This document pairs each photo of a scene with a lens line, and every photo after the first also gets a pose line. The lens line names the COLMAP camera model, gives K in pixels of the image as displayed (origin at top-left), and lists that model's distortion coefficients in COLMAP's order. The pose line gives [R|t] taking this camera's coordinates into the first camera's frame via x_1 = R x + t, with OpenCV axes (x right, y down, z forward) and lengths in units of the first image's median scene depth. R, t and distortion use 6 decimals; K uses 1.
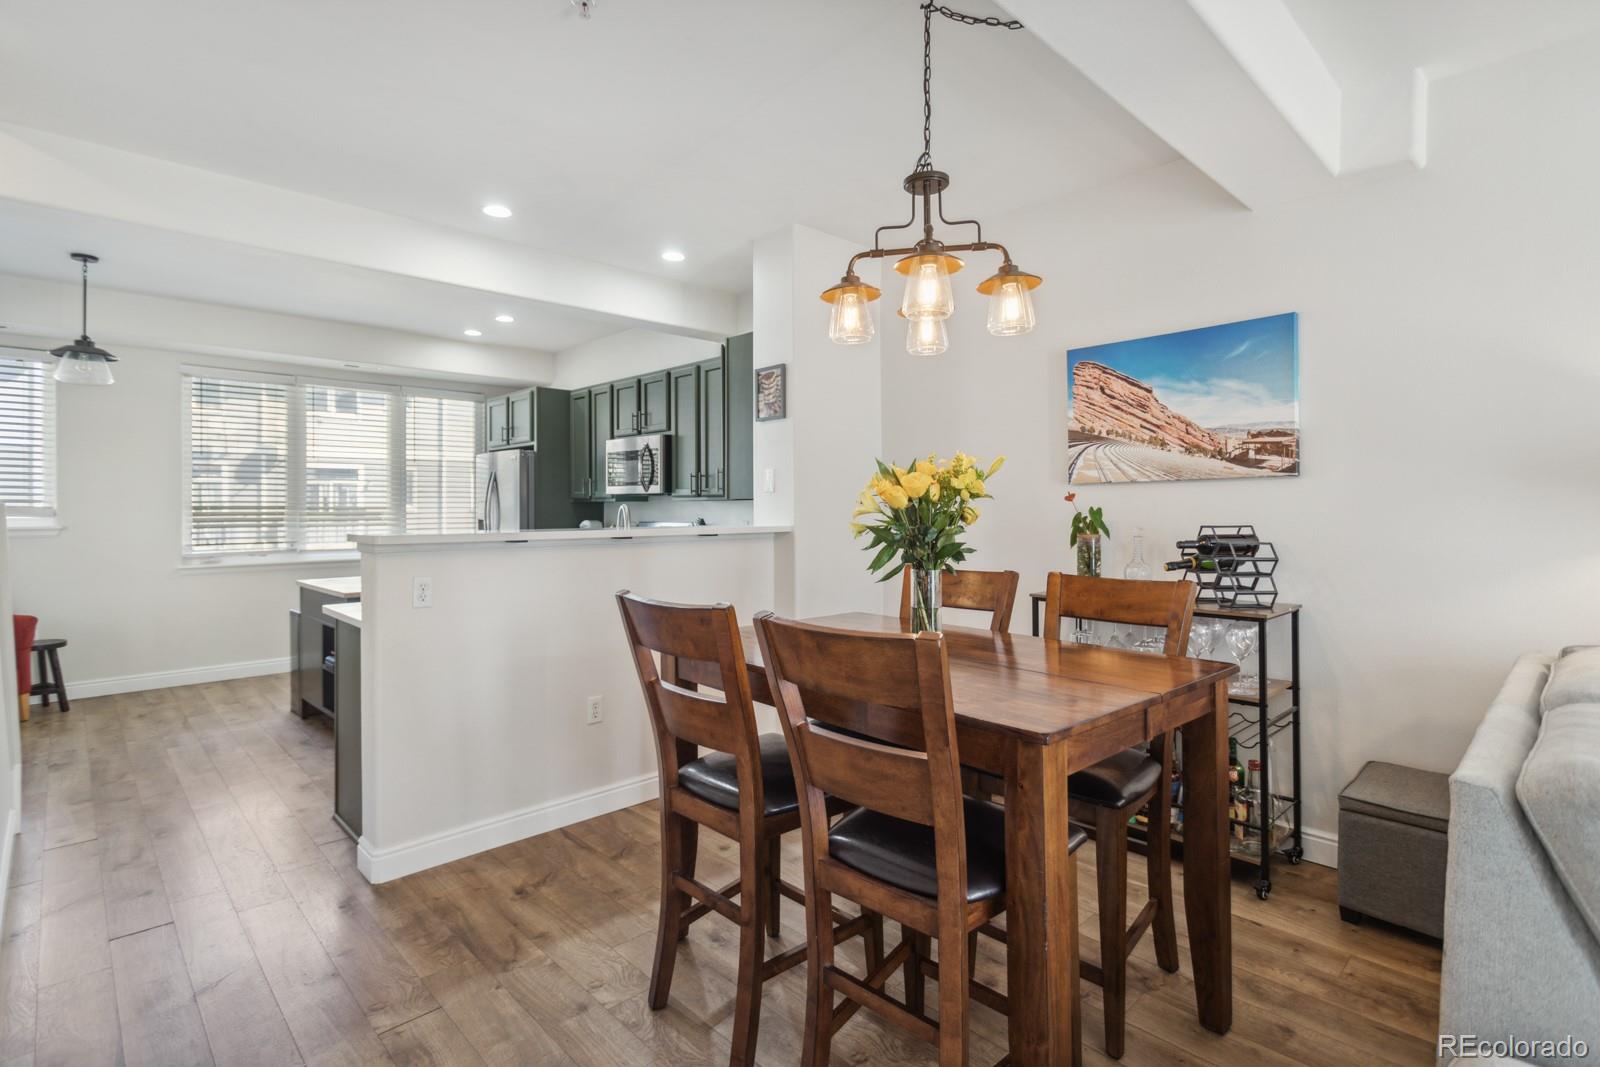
lens RADIAL K [[790.9, 0, 755.1], [0, 790.9, 488.5], [0, 0, 1]] dist [-0.030473, 0.015655]
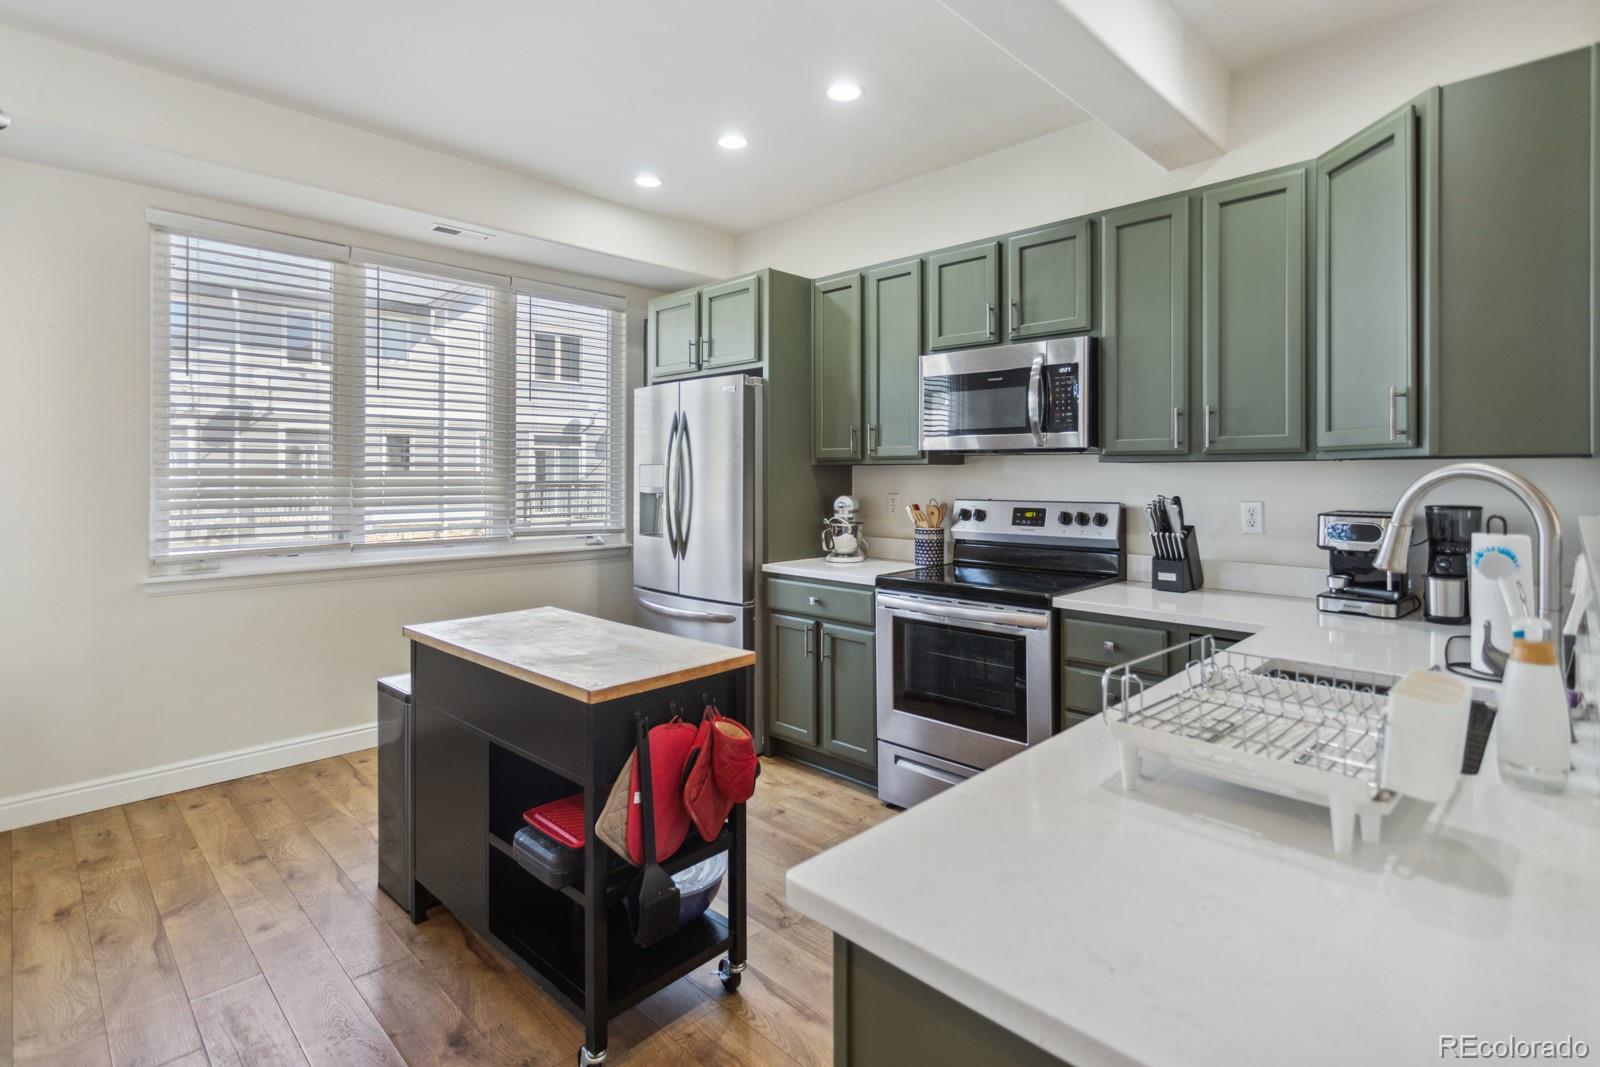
lens RADIAL K [[790.9, 0, 738.2], [0, 790.9, 451.5], [0, 0, 1]] dist [-0.030473, 0.015655]
pose [[0.999649, 0.004512, 0.026094, -0.329176], [-0.004360, 0.999973, -0.005875, 0.011937], [-0.026120, 0.005760, 0.999642, 0.434022]]
